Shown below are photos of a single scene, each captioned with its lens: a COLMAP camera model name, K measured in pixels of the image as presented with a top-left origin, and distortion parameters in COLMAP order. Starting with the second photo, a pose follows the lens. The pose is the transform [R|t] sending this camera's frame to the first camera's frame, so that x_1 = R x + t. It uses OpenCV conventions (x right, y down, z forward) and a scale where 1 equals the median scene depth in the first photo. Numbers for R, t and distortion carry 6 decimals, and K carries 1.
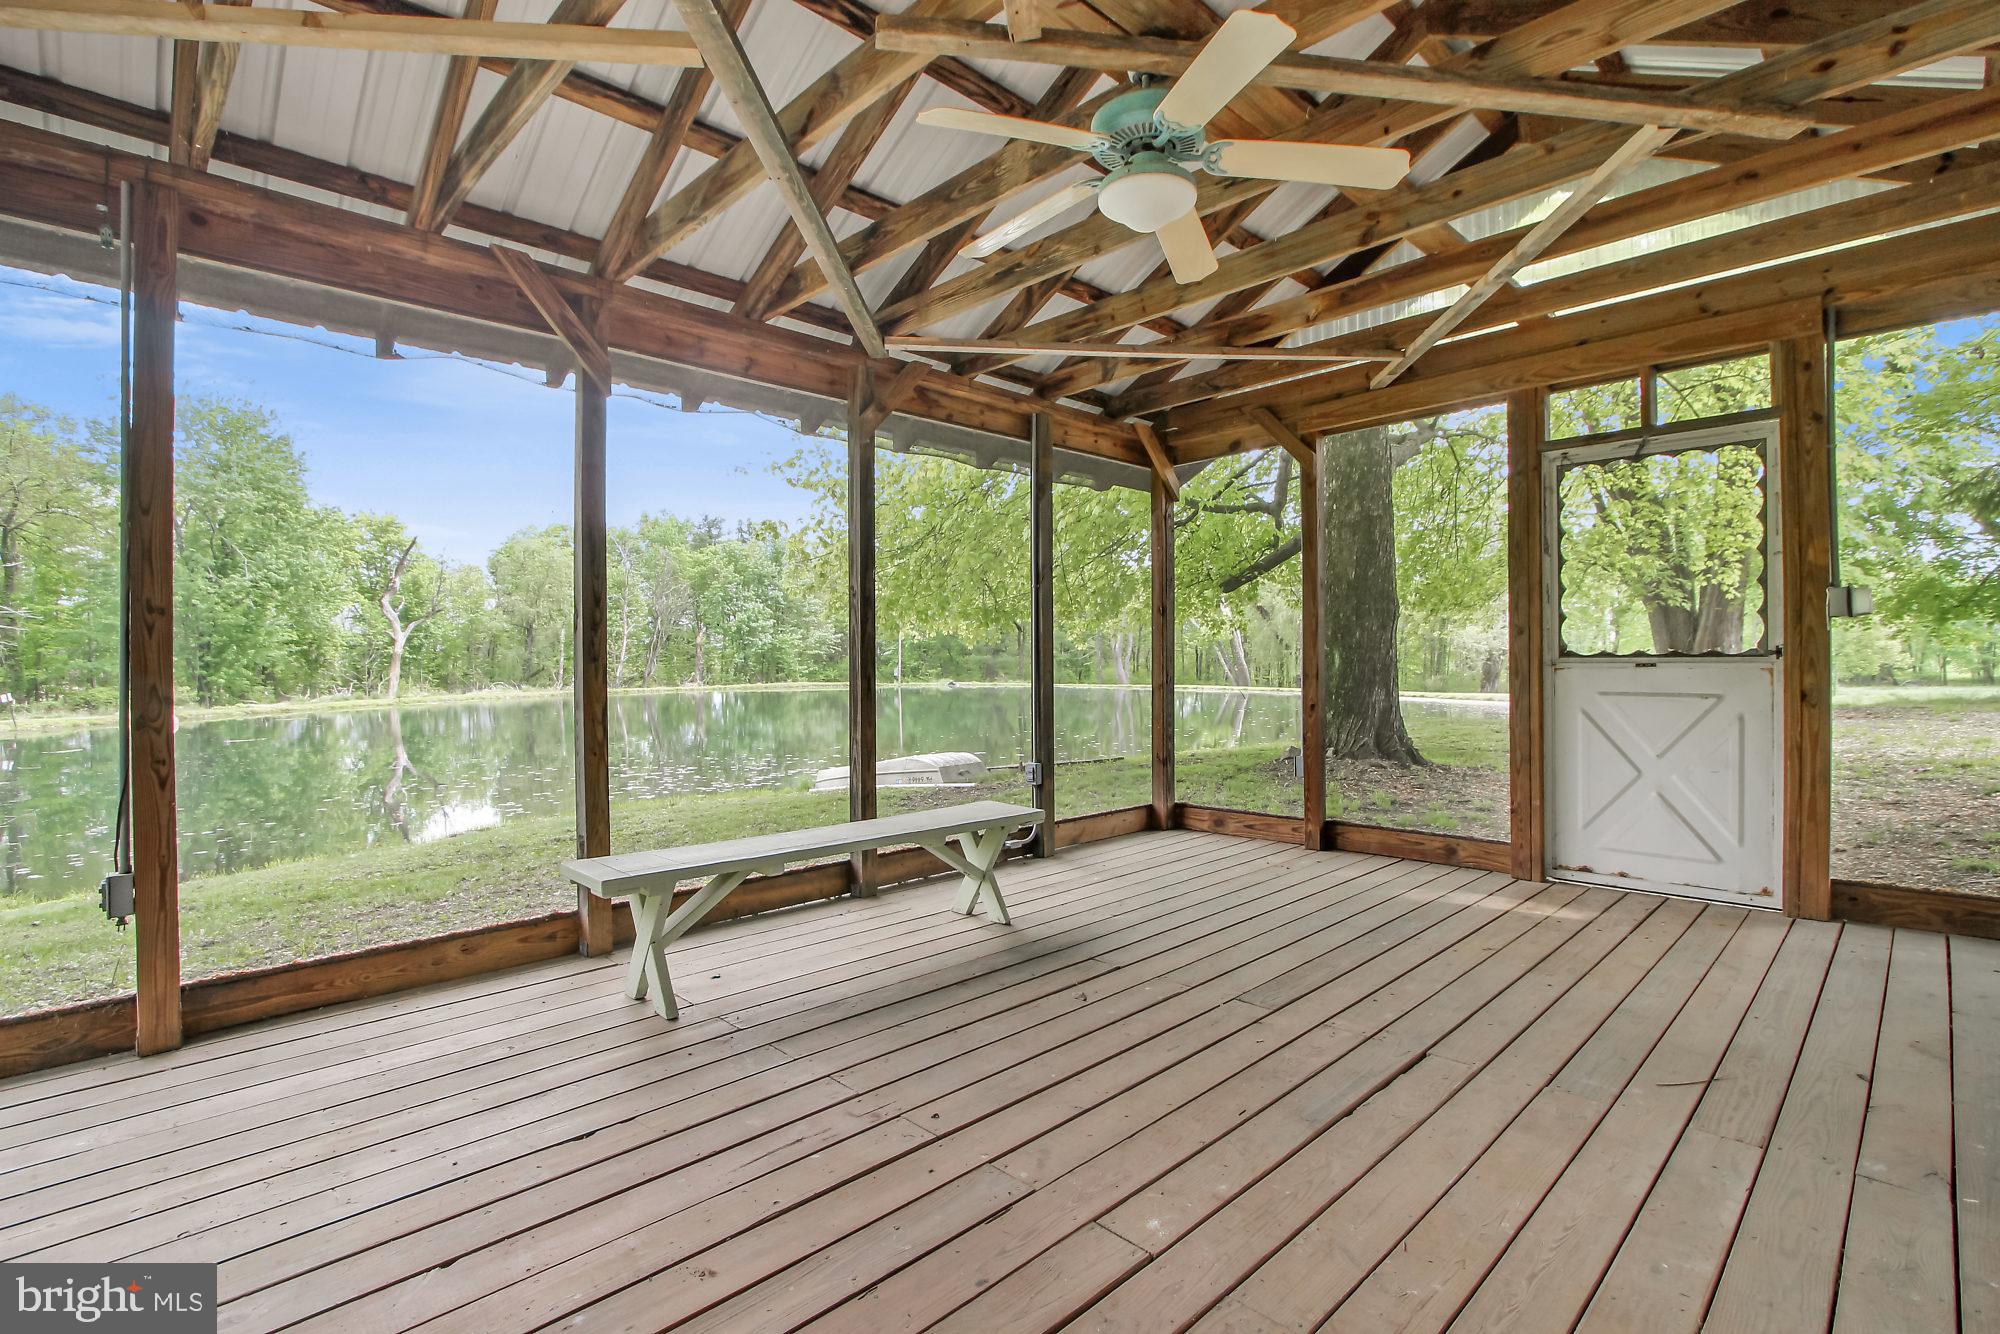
lens RADIAL K [[935.7, 0, 1000.0], [0, 935.7, 667.0], [0, 0, 1]] dist [-0.019343, -0.000024]
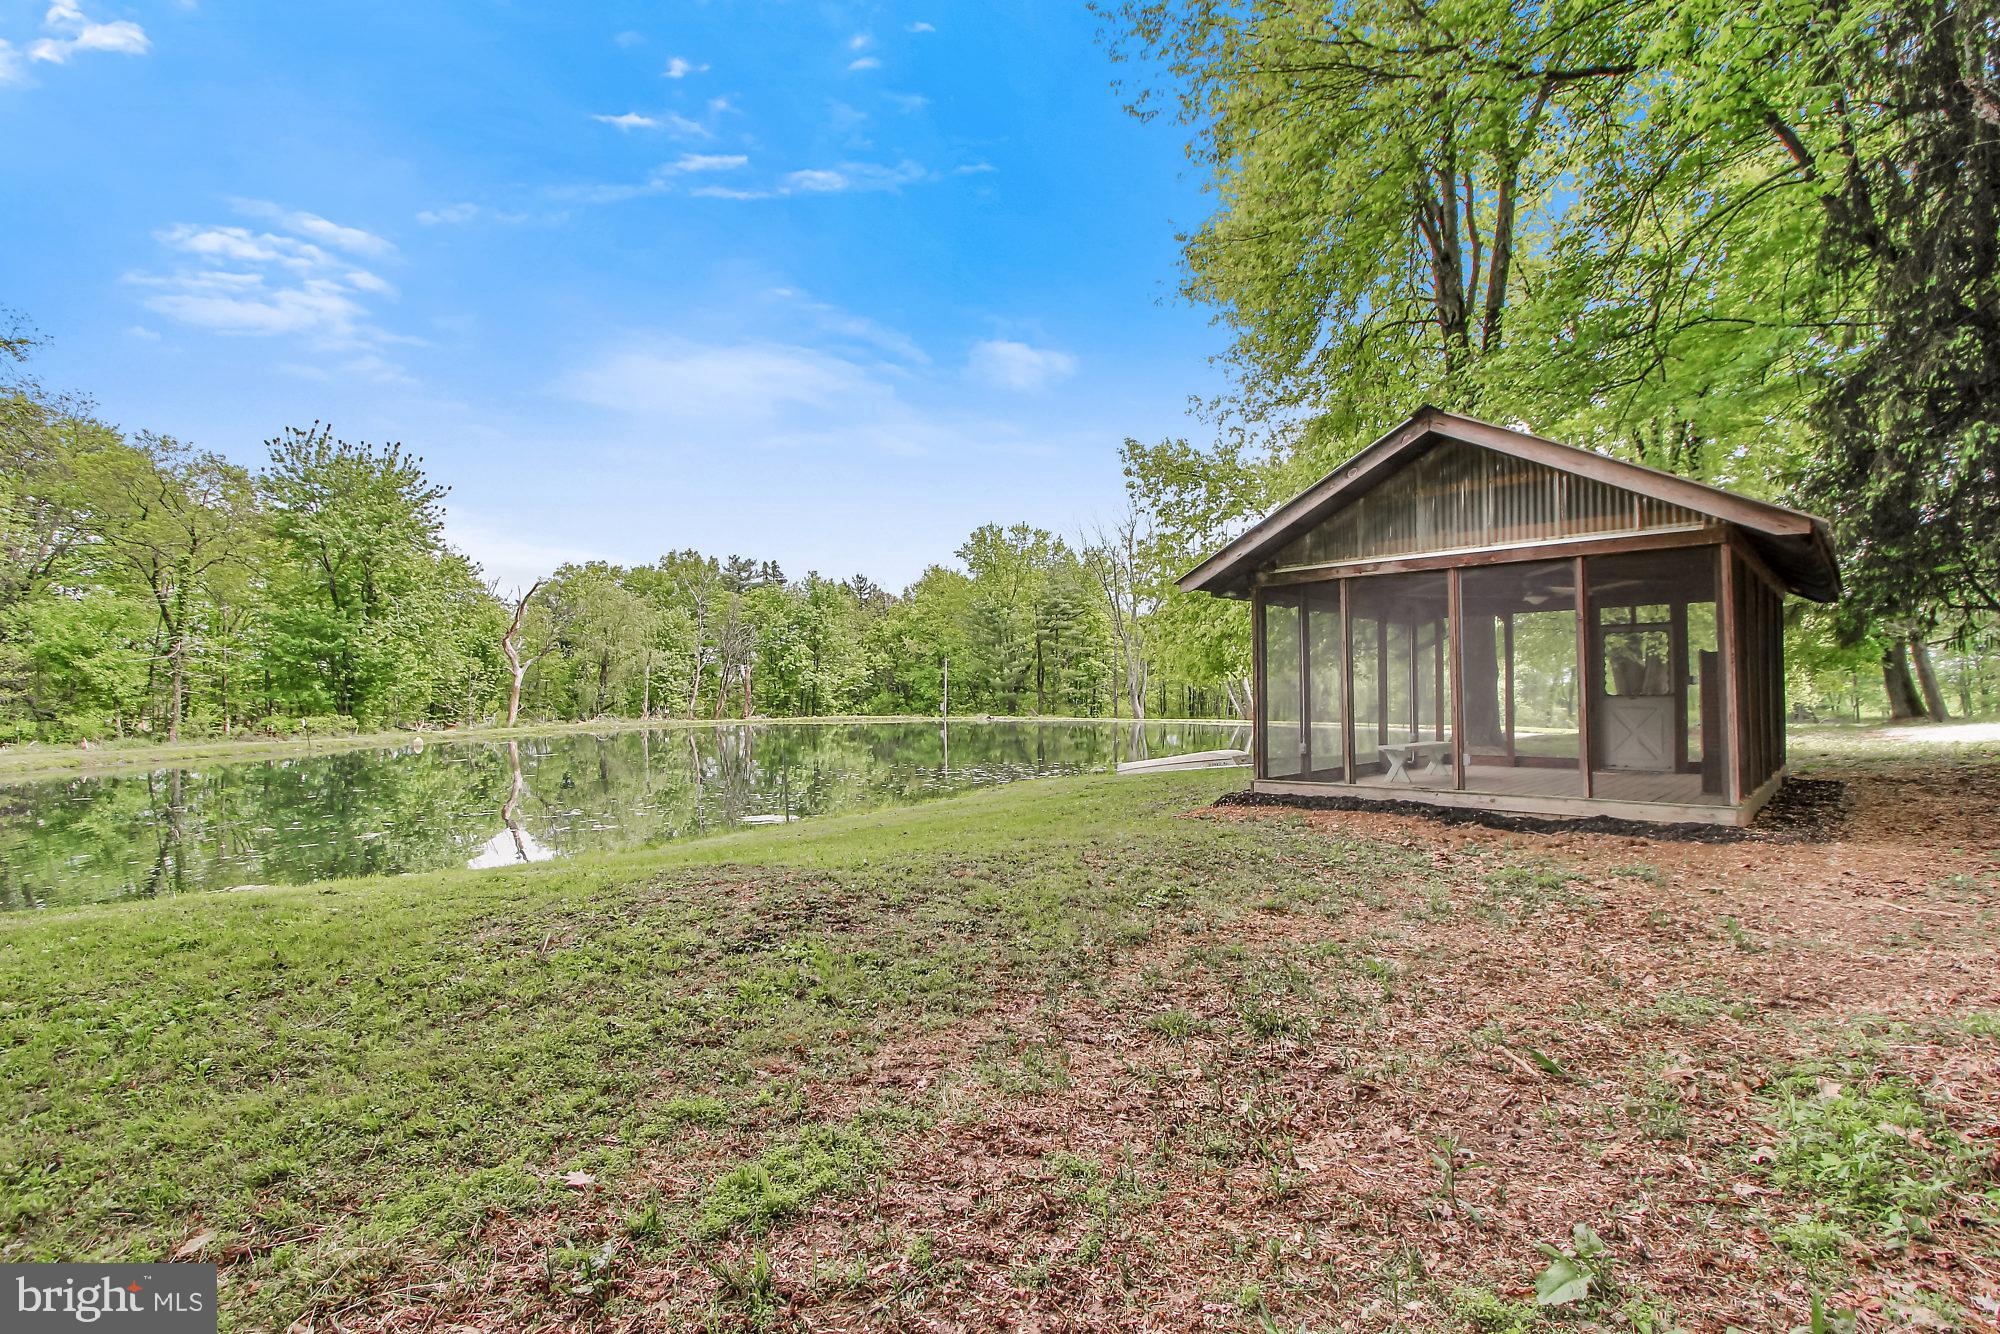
lens RADIAL K [[935.7, 0, 1000.0], [0, 935.7, 667.0], [0, 0, 1]] dist [-0.019343, -0.000024]
pose [[0.999011, 0.006877, 0.043927, -0.074878], [-0.005162, 0.999225, -0.039034, 0.001007], [-0.044161, 0.038768, 0.998272, -0.096871]]
